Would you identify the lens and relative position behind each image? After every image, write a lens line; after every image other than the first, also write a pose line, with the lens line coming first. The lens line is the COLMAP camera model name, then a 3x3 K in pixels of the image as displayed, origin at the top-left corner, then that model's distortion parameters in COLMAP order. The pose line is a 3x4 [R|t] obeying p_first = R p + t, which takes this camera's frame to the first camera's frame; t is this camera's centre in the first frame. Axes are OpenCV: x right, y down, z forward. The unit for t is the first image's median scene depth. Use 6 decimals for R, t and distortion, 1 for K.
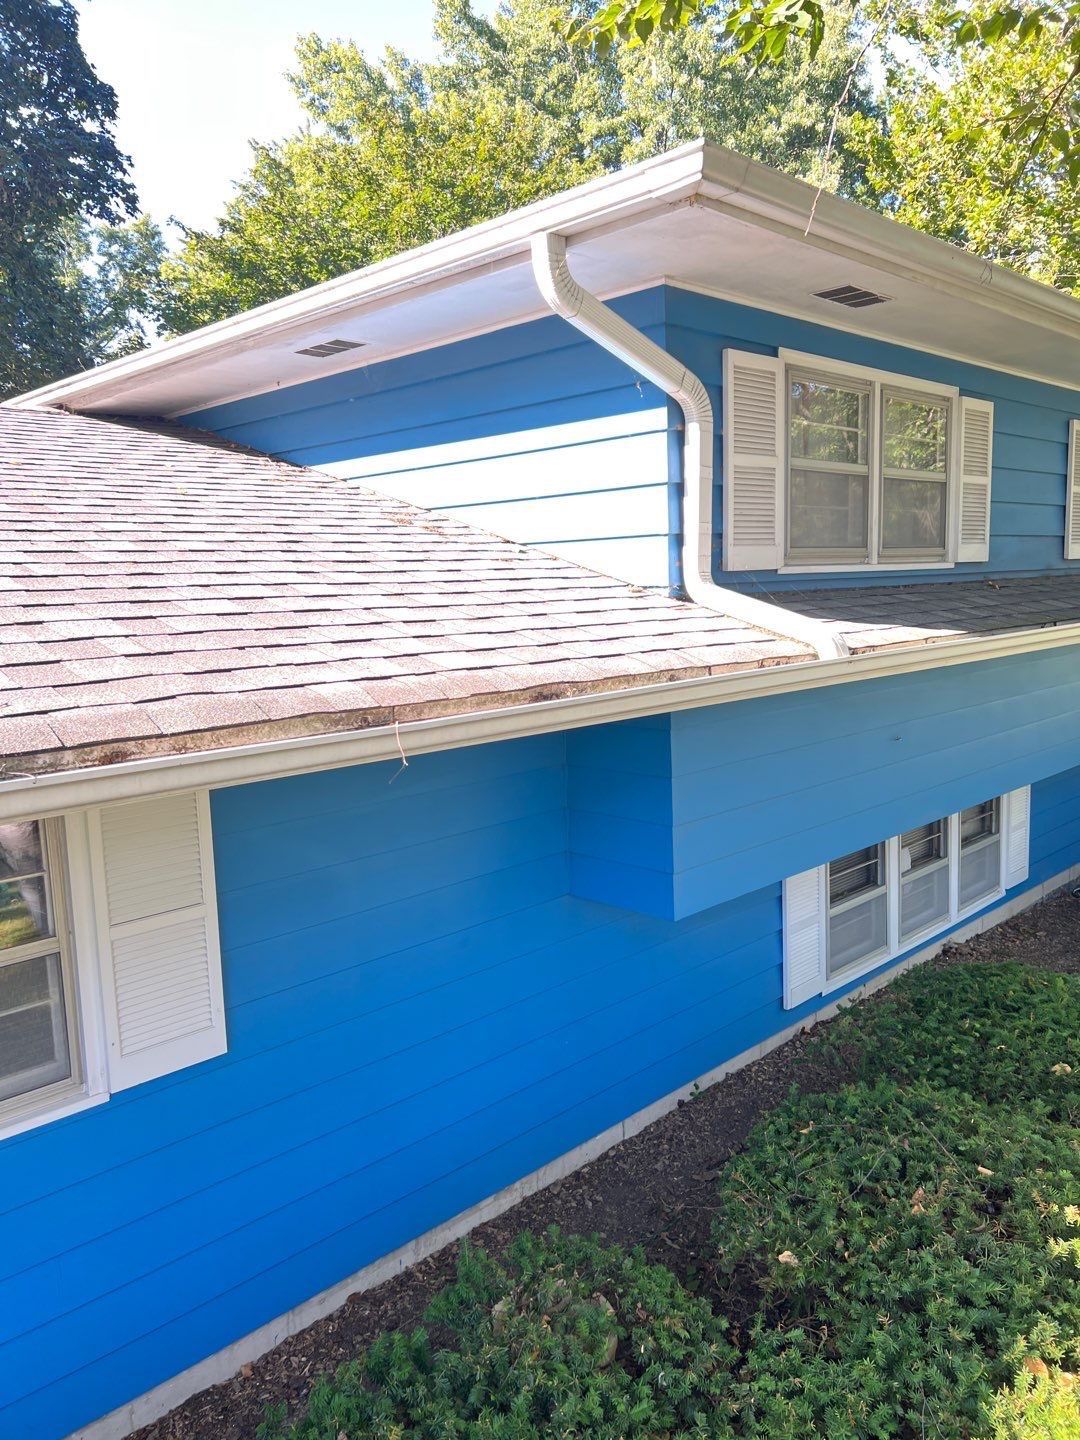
lens RADIAL K [[1082.2, 0, 540.0], [0, 1082.2, 720.0], [0, 0, 1]] dist [0.017825, -0.007309]
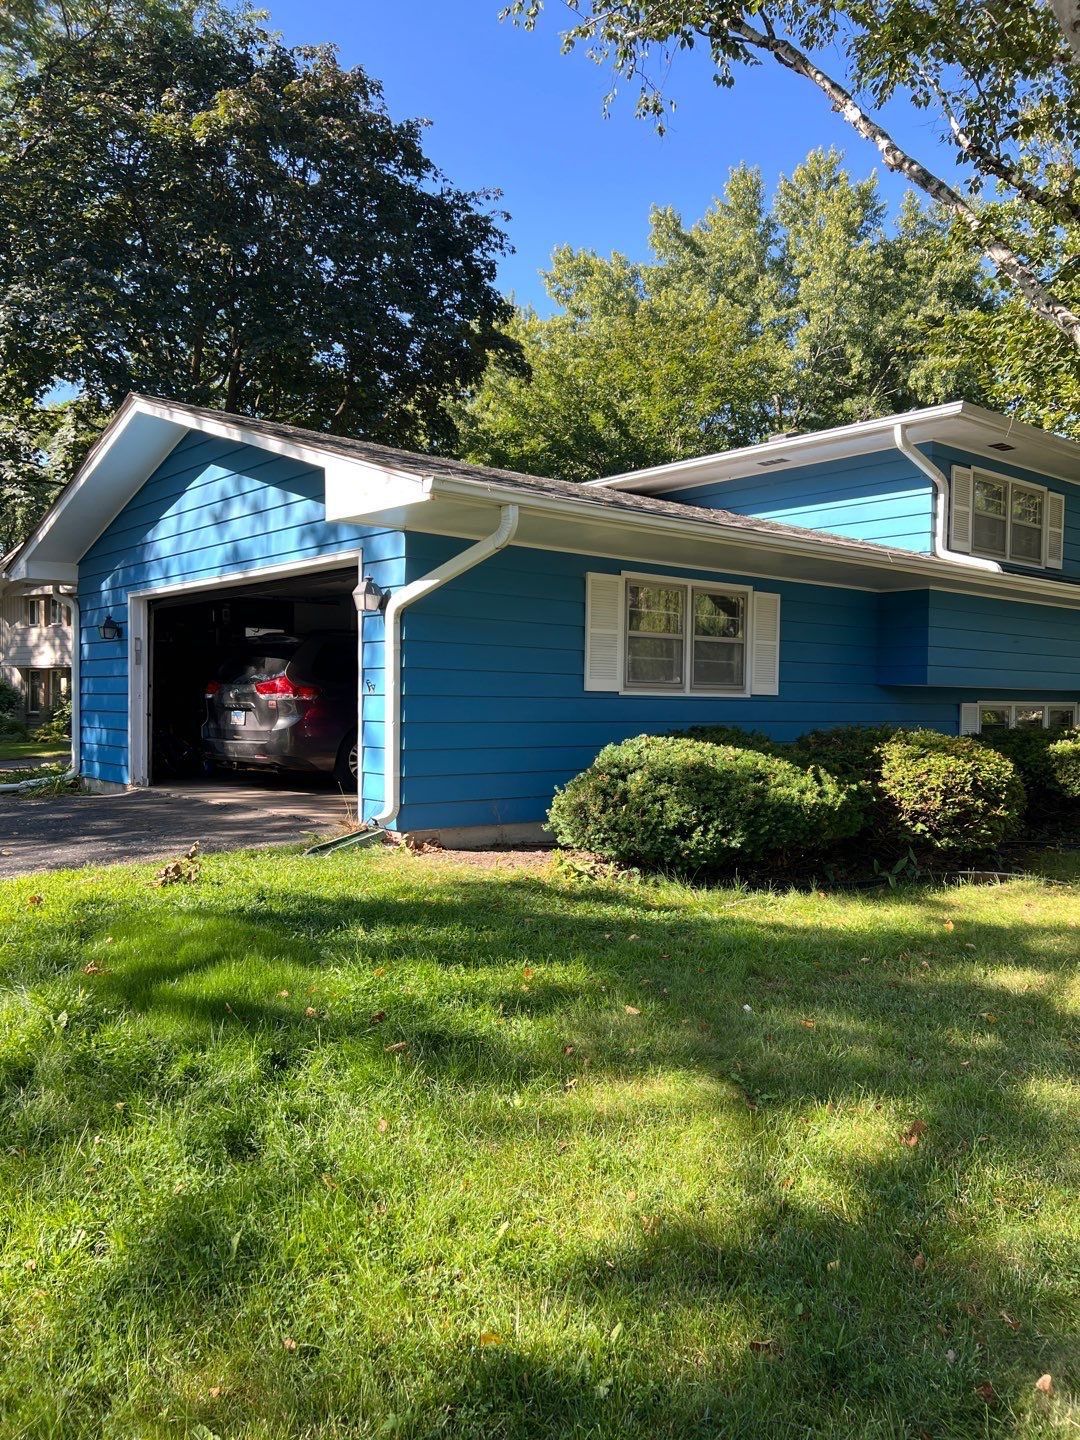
lens RADIAL K [[1082.2, 0, 540.0], [0, 1082.2, 720.0], [0, 0, 1]] dist [0.017825, -0.007309]
pose [[0.995432, 0.049704, -0.081512, -0.103983], [-0.058418, 0.992404, -0.108269, 0.109924], [0.075511, 0.112536, 0.990774, -0.288322]]
